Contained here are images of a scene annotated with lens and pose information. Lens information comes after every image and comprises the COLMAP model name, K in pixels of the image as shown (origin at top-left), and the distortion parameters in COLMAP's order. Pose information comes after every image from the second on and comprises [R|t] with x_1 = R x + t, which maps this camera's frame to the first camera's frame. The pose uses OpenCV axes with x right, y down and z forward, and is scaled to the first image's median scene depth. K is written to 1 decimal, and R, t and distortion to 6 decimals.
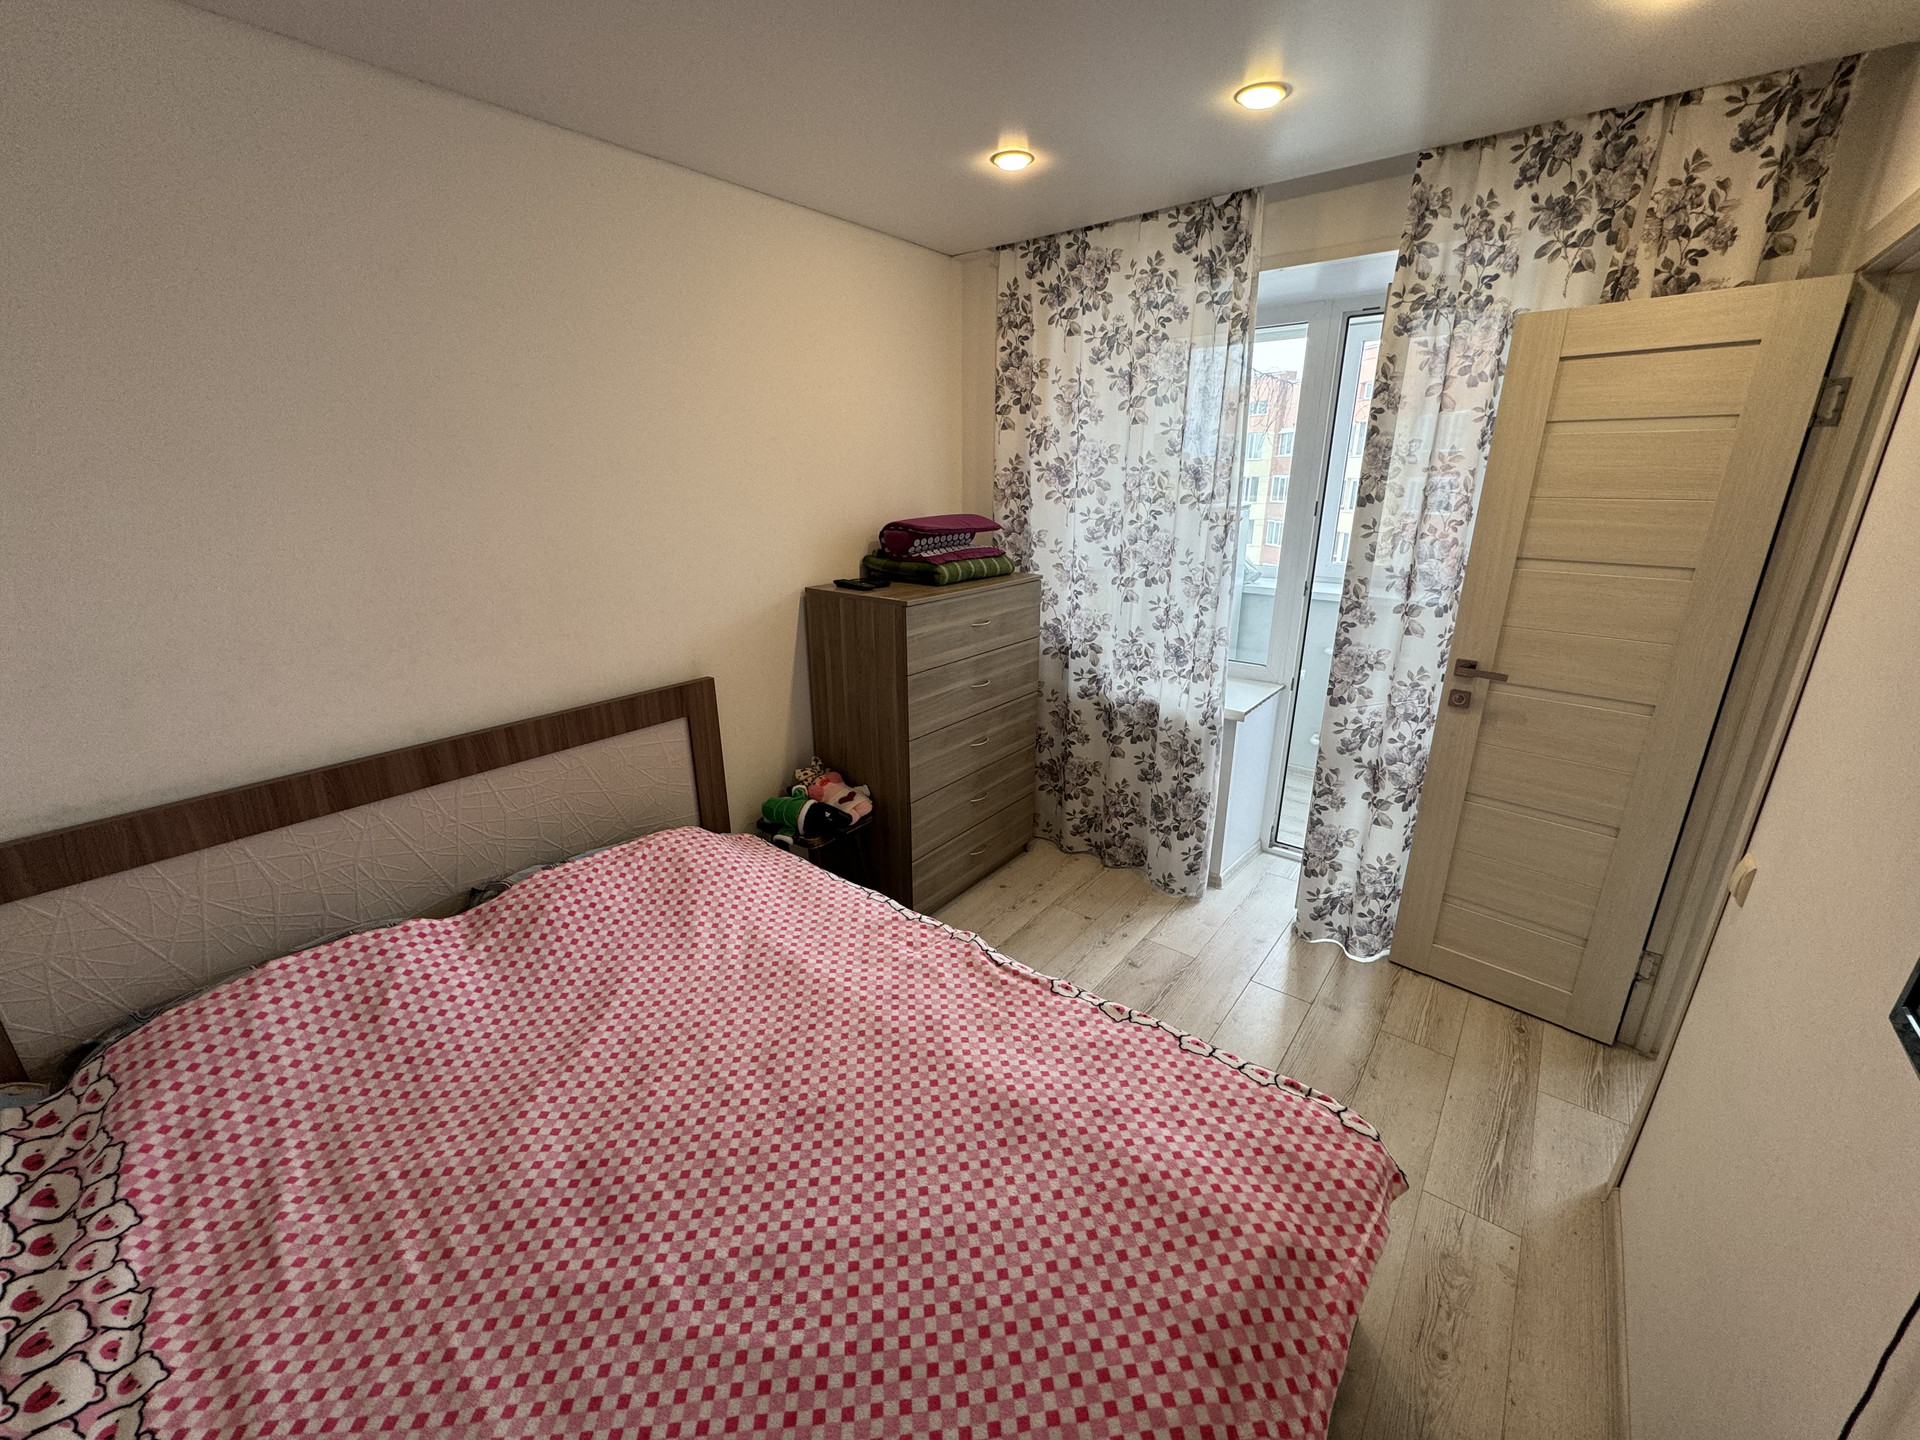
lens RADIAL K [[760.5, 0, 957.4], [0, 760.5, 716.4], [0, 0, 1]] dist [-0.002284, 0.000260]
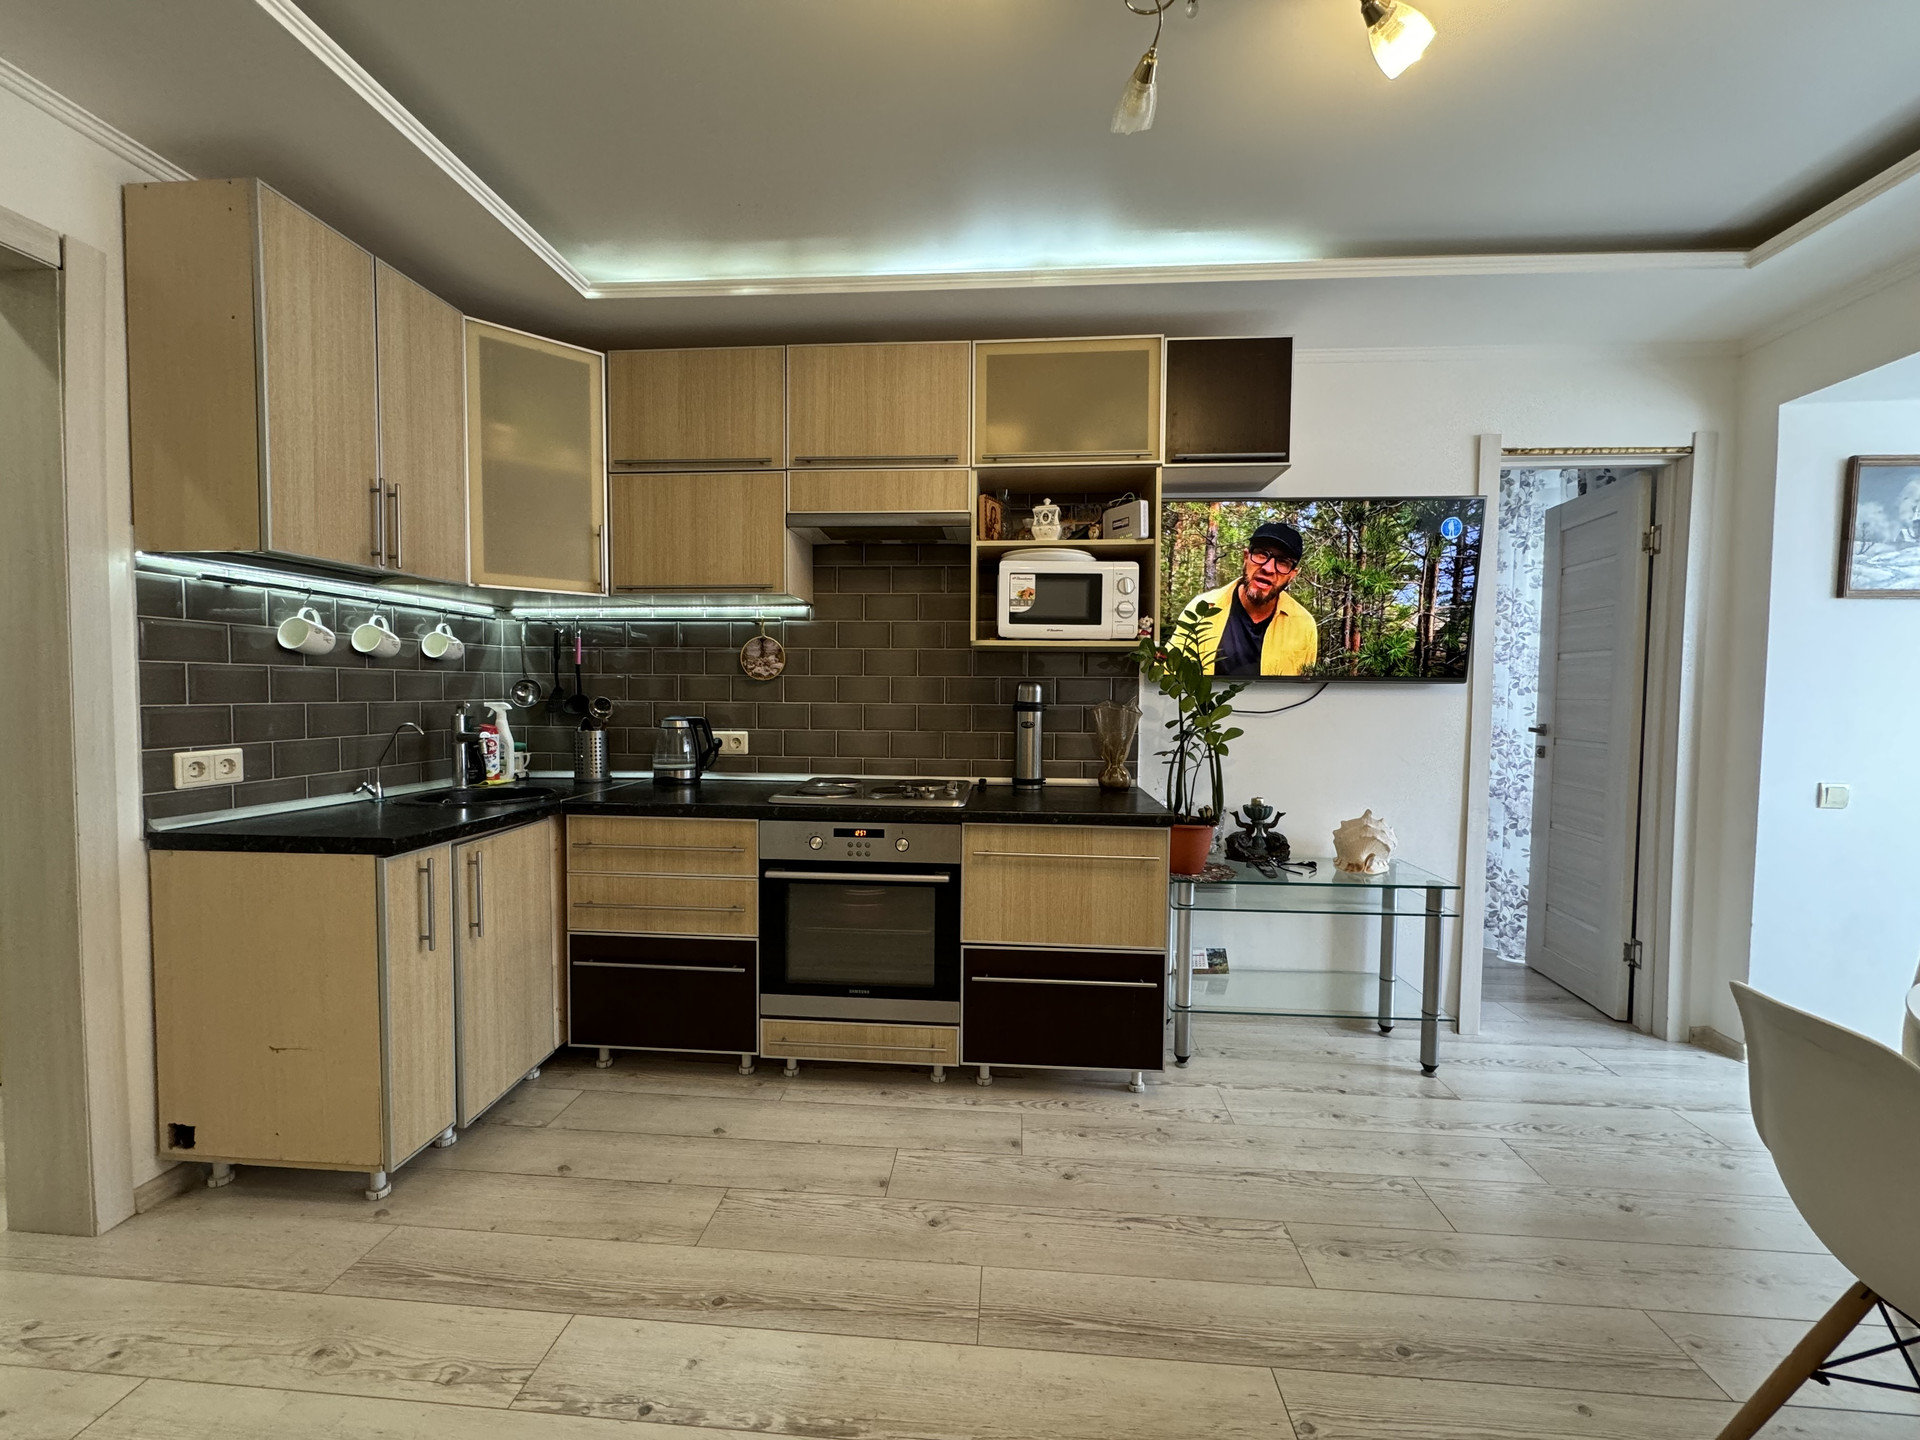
lens RADIAL K [[760.5, 0, 959.2], [0, 760.5, 718.8], [0, 0, 1]] dist [-0.002284, 0.000260]
pose [[0.569816, 0.044307, -0.820577, 1.100256], [-0.267108, 0.954311, -0.133955, 0.366987], [0.777151, 0.295512, 0.555616, -0.610051]]
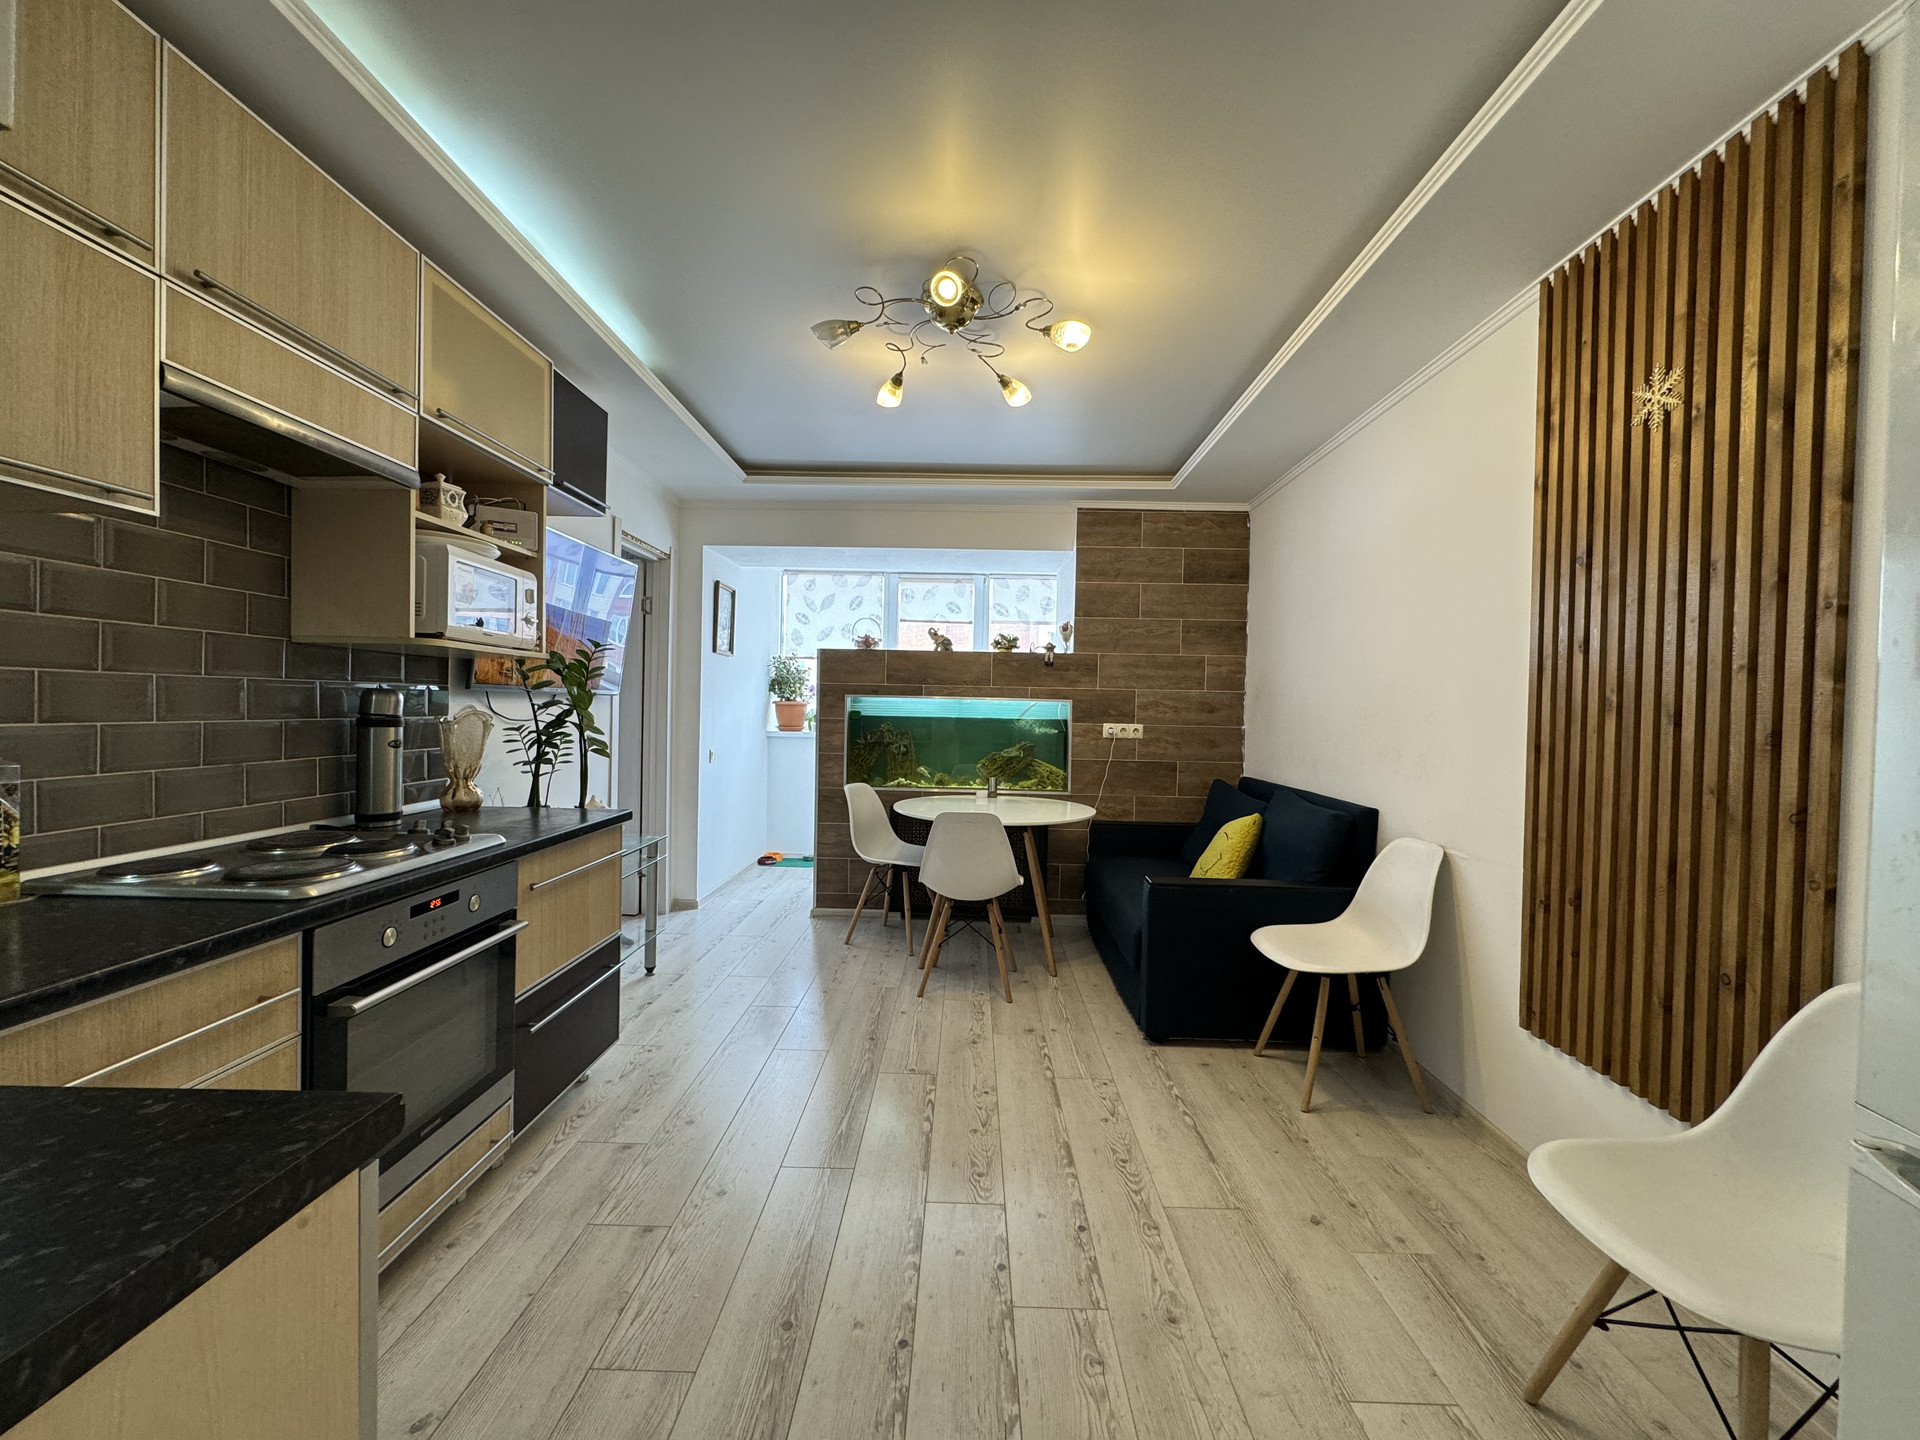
lens RADIAL K [[760.5, 0, 956.5], [0, 760.5, 719.3], [0, 0, 1]] dist [-0.002284, 0.000260]
pose [[0.784449, 0.014355, 0.620028, 0.255484], [0.167038, 0.957899, -0.233510, 0.480390], [-0.597276, 0.286745, 0.749025, -0.948432]]
